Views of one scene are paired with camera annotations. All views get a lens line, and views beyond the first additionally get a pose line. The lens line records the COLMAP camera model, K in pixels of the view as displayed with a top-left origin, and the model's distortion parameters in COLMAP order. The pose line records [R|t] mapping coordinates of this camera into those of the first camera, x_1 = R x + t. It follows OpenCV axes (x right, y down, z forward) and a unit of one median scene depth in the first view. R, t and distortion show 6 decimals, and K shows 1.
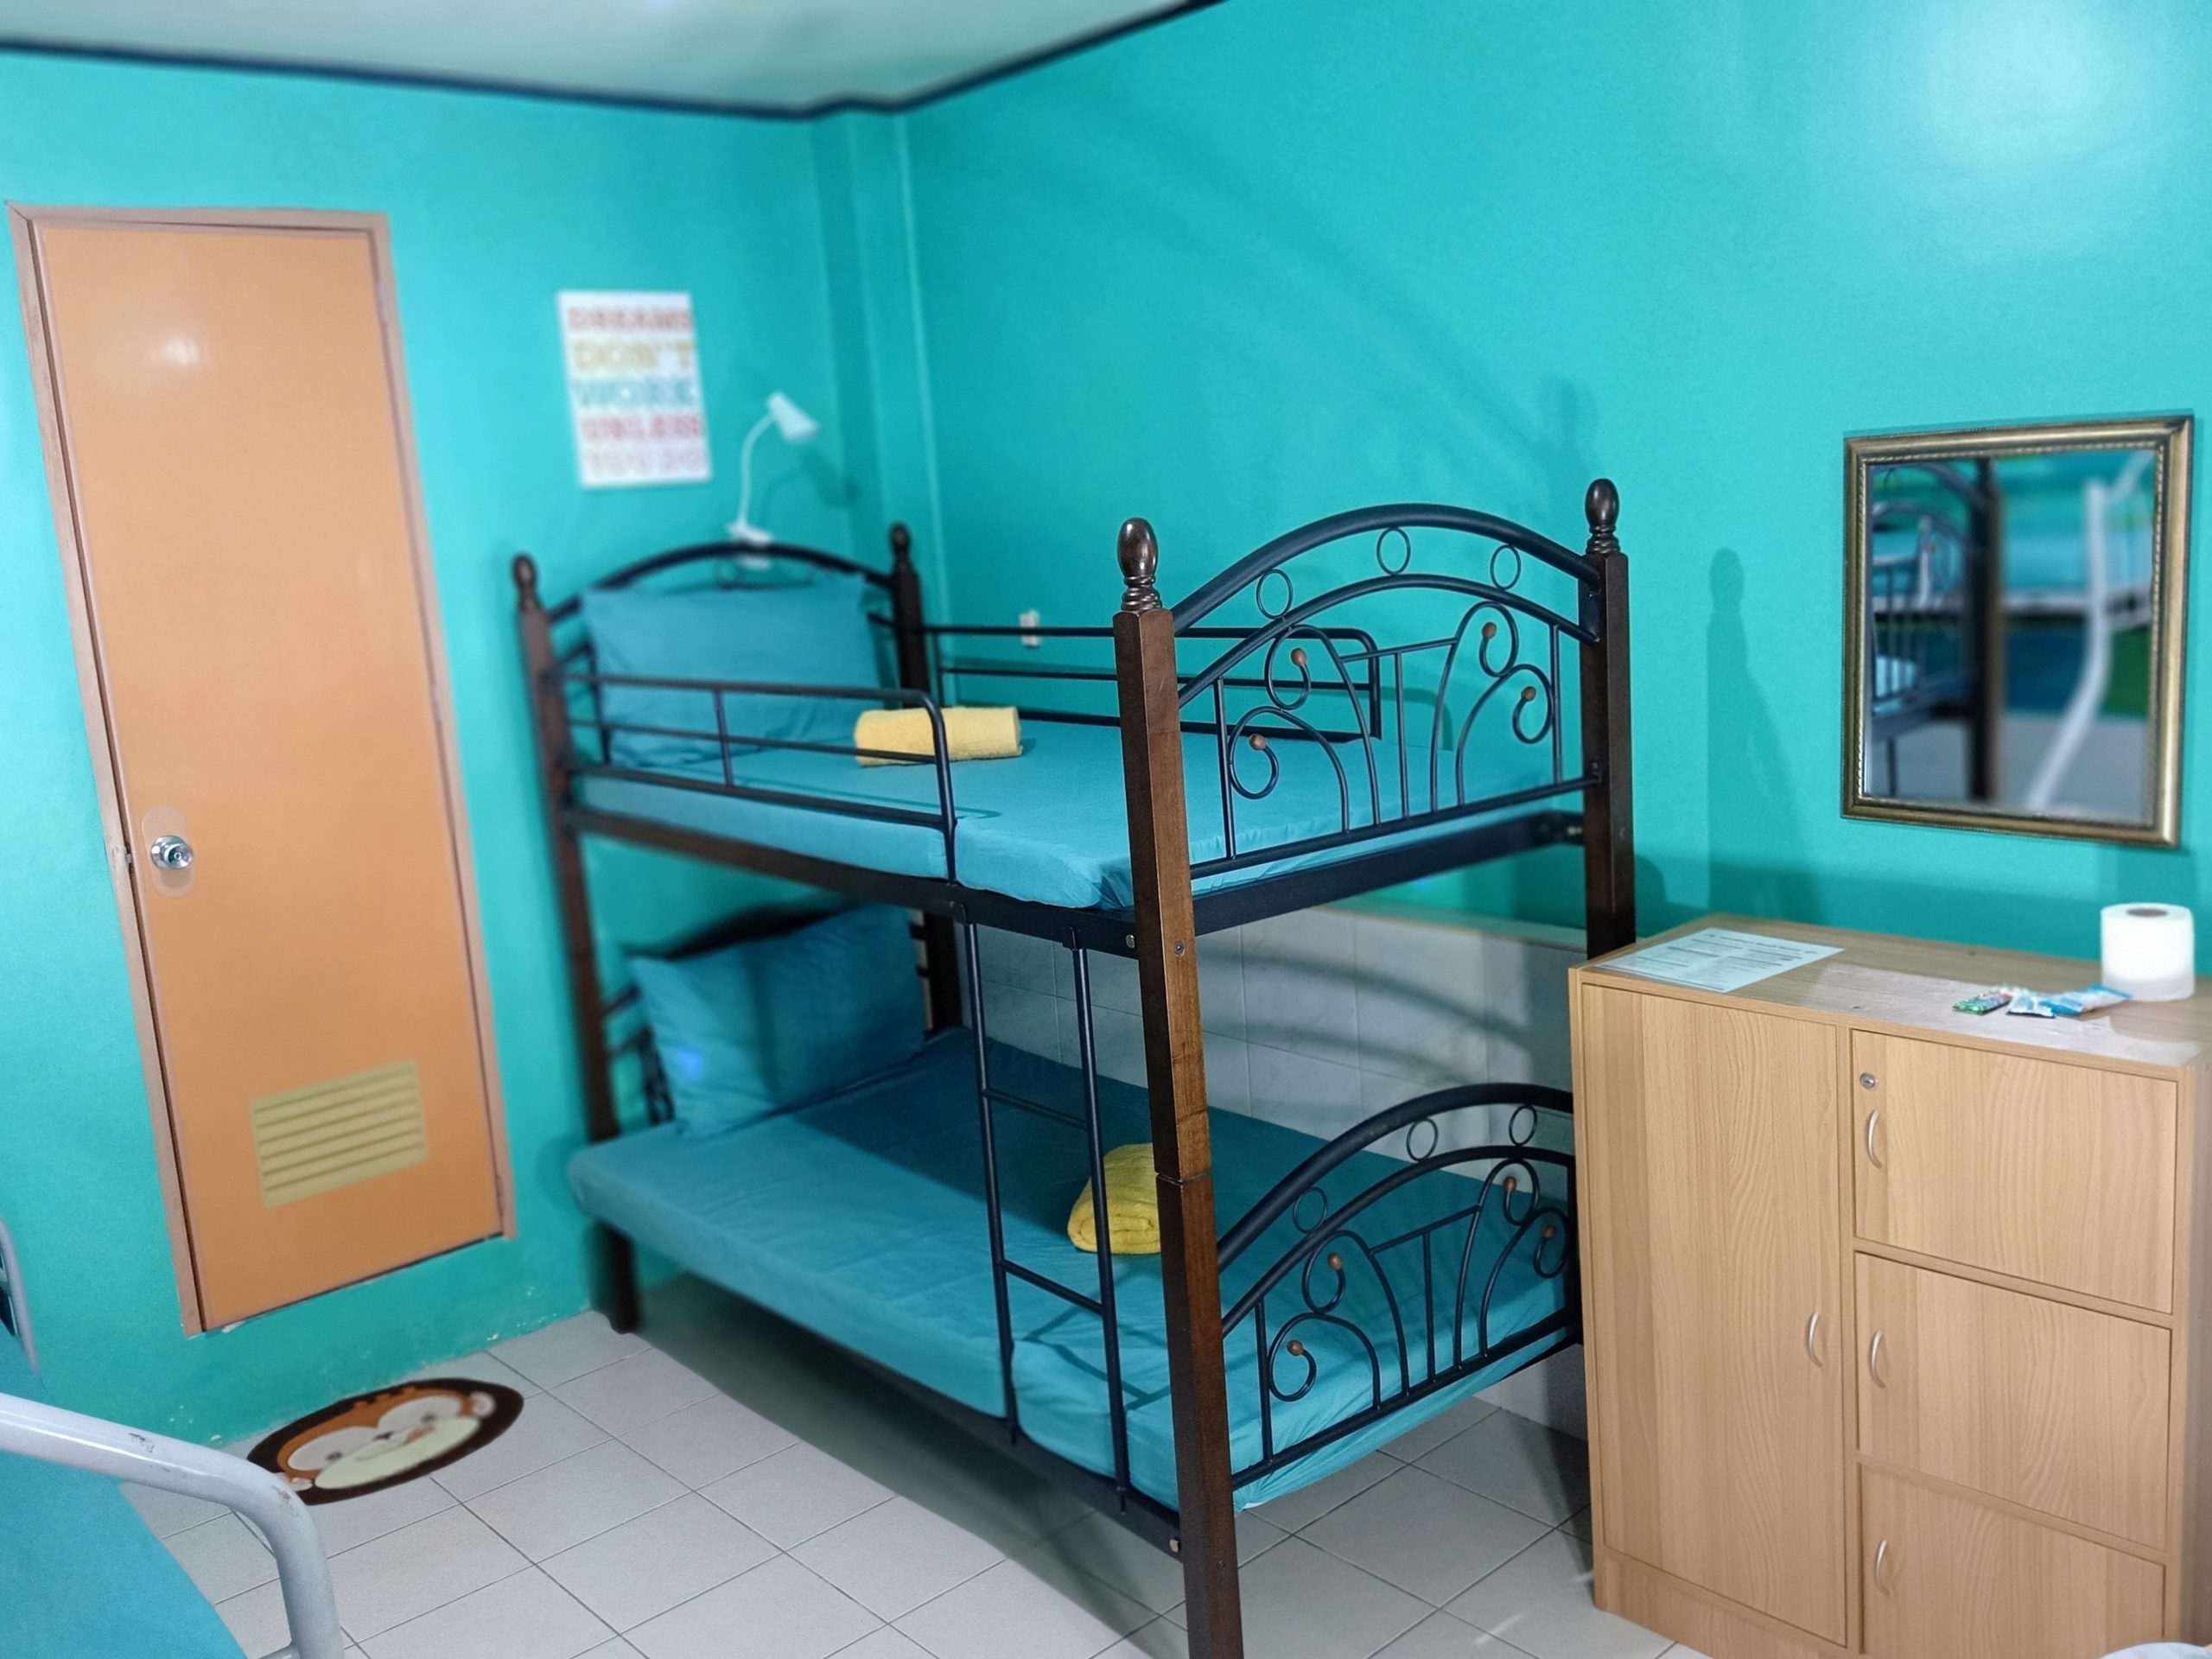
lens RADIAL K [[1847.9, 0, 1106.0], [0, 1847.9, 829.5], [0, 0, 1]] dist [0.059312, -0.092898]
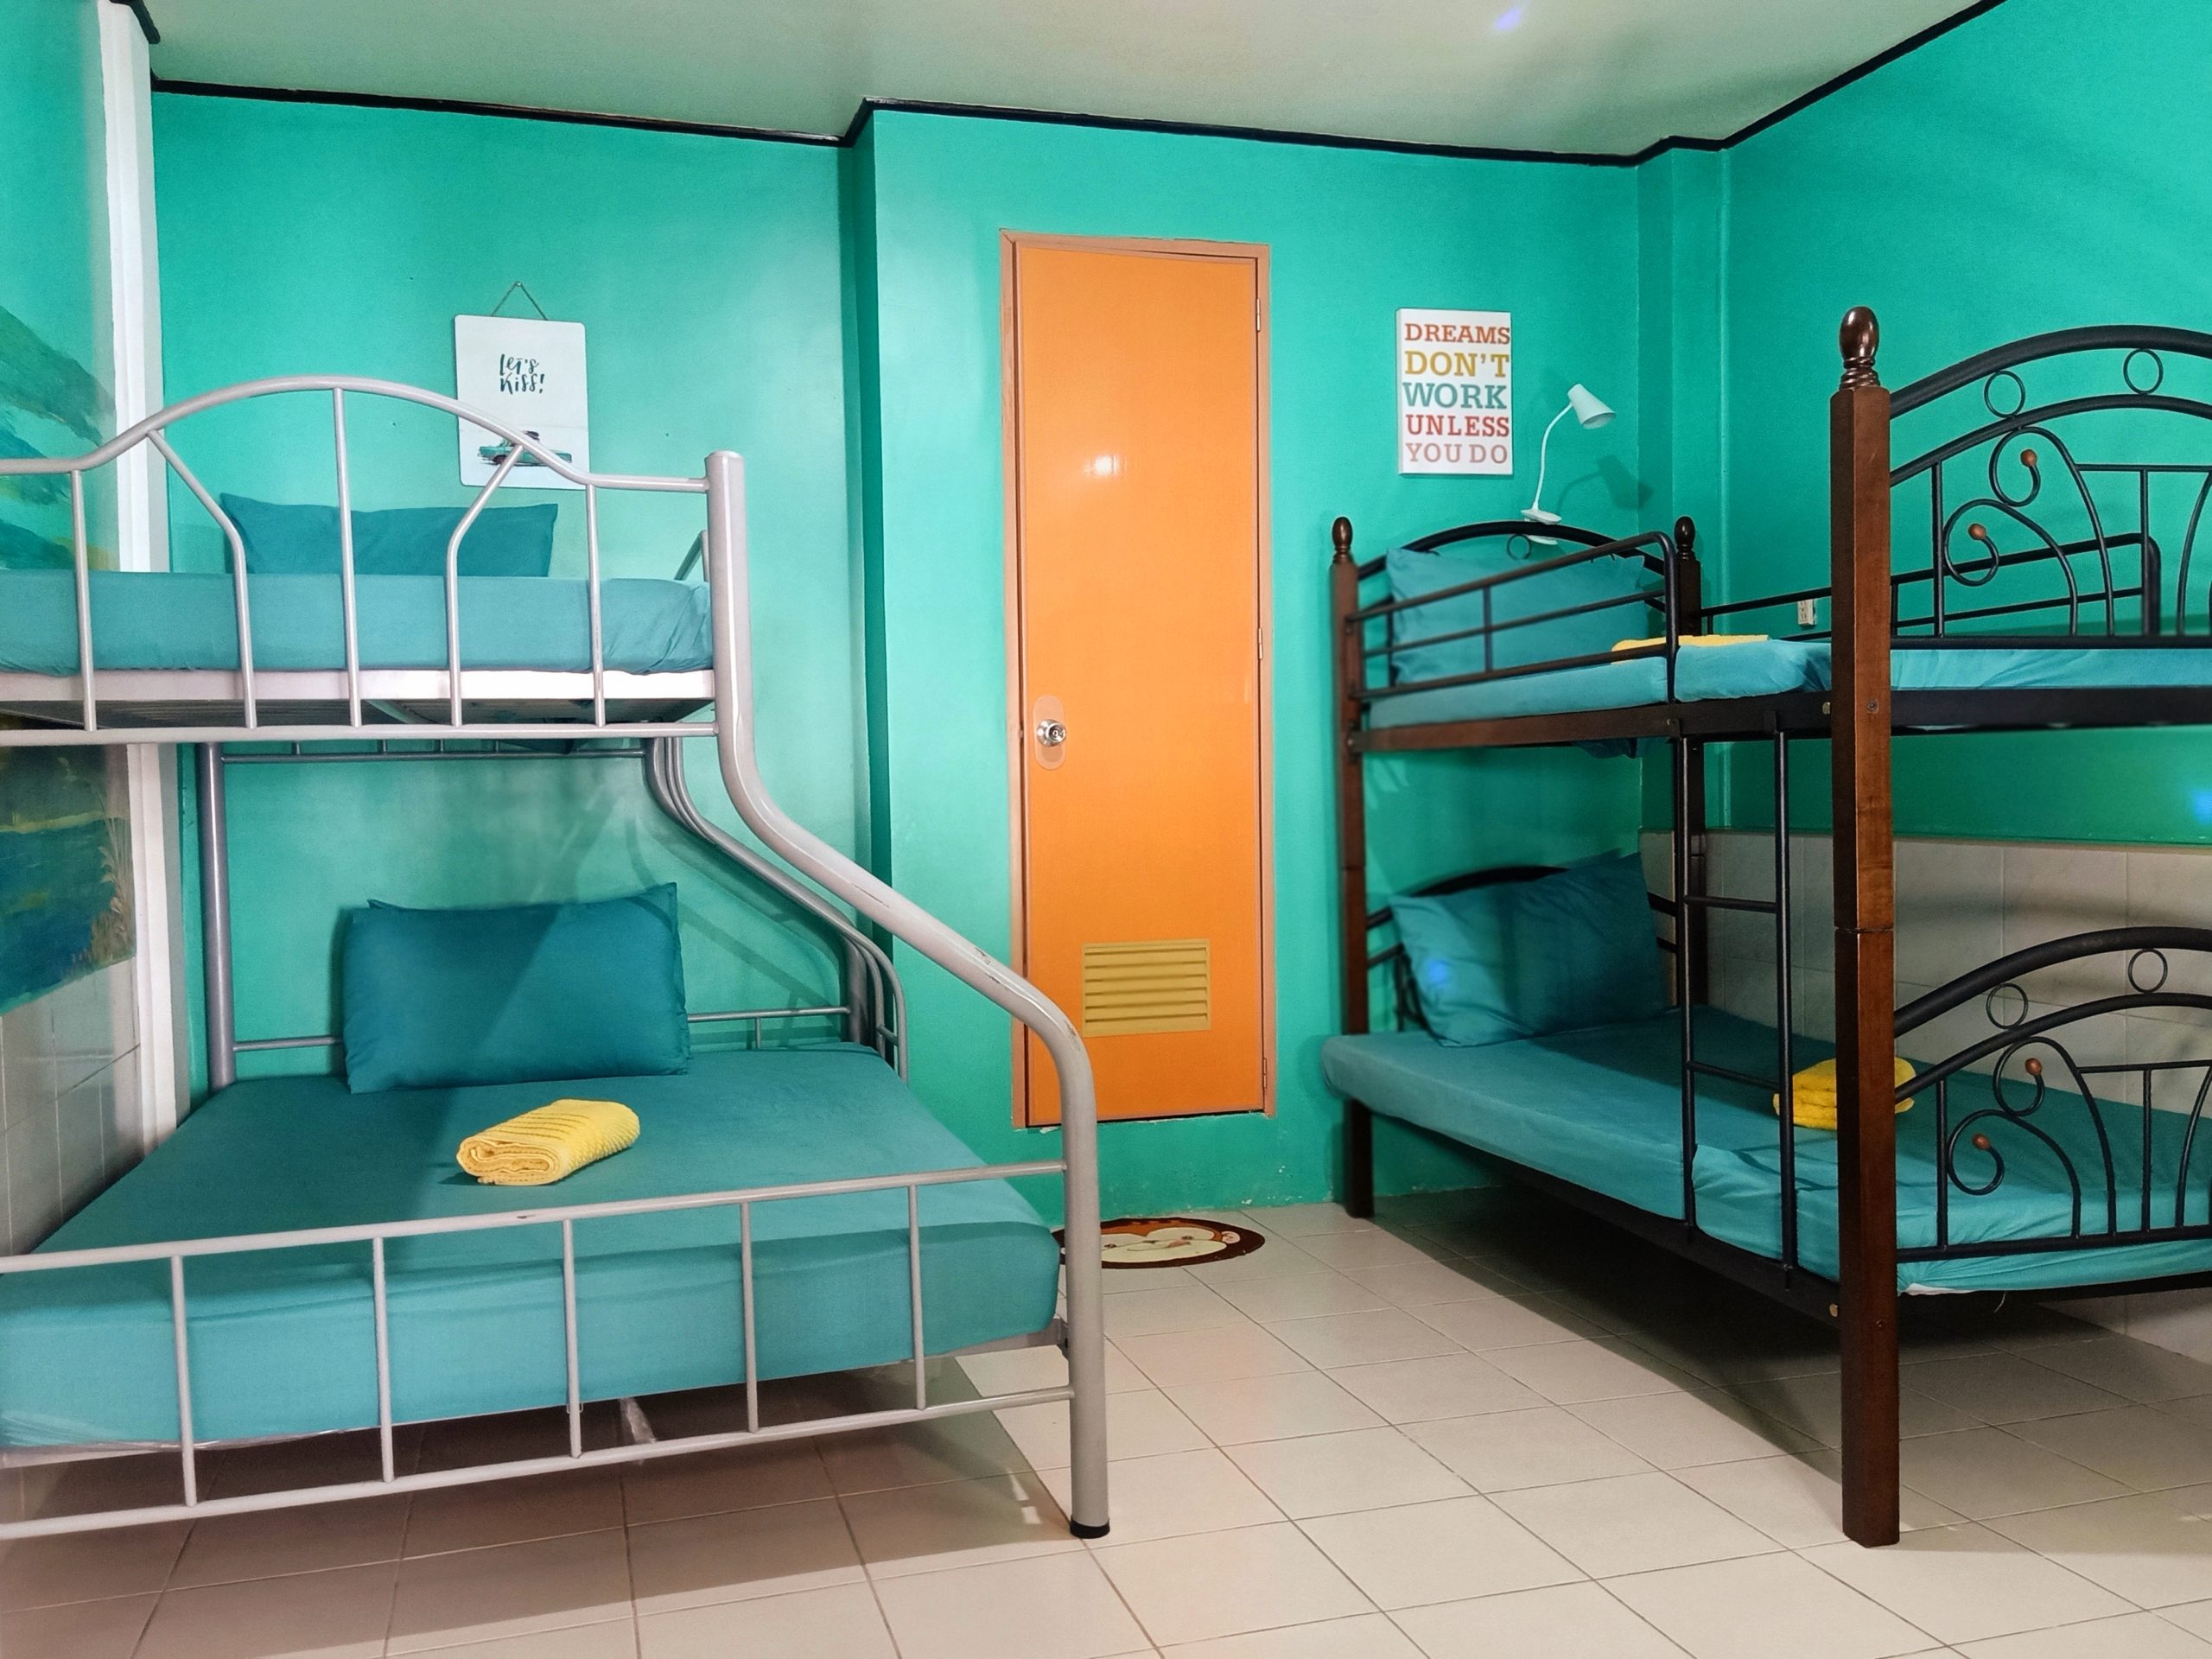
lens RADIAL K [[1807.0, 0, 1106.0], [0, 1807.0, 829.5], [0, 0, 1]] dist [0.130319, -0.223854]
pose [[0.900542, 0.068811, -0.429288, 0.060607], [-0.119757, 0.988458, -0.092782, 0.172252], [0.417949, 0.134964, 0.898389, -0.076150]]
